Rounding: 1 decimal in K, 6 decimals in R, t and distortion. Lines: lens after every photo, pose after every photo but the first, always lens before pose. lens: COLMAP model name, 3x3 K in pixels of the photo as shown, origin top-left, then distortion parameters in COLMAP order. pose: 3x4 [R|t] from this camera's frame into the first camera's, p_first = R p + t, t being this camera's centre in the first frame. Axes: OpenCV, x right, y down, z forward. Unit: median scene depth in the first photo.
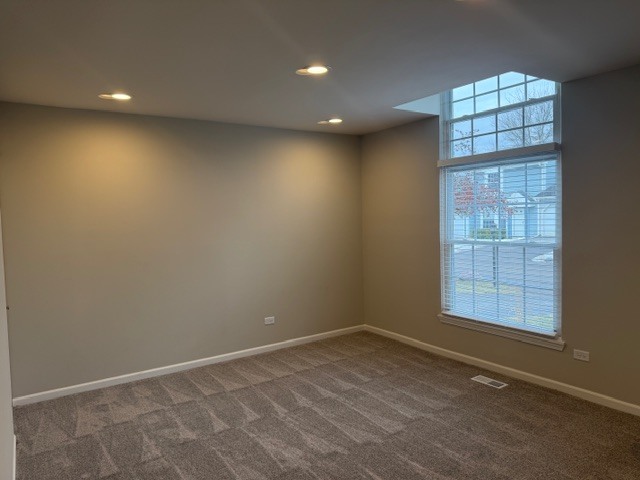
lens RADIAL K [[448.4, 0, 320.0], [0, 448.4, 240.0], [0, 0, 1]] dist [0.108622, -0.139535]
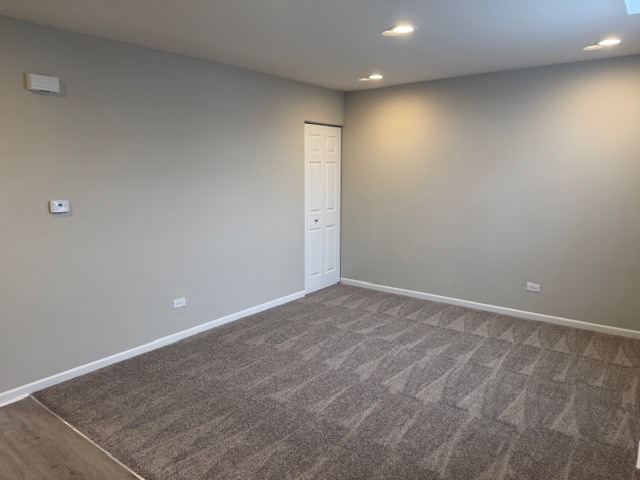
lens RADIAL K [[448.4, 0, 320.0], [0, 448.4, 240.0], [0, 0, 1]] dist [0.108622, -0.139535]
pose [[0.317213, 0.171608, -0.932699, 0.764601], [-0.066189, 0.985100, 0.158739, -0.036115], [0.946042, 0.011381, 0.323845, 0.401909]]
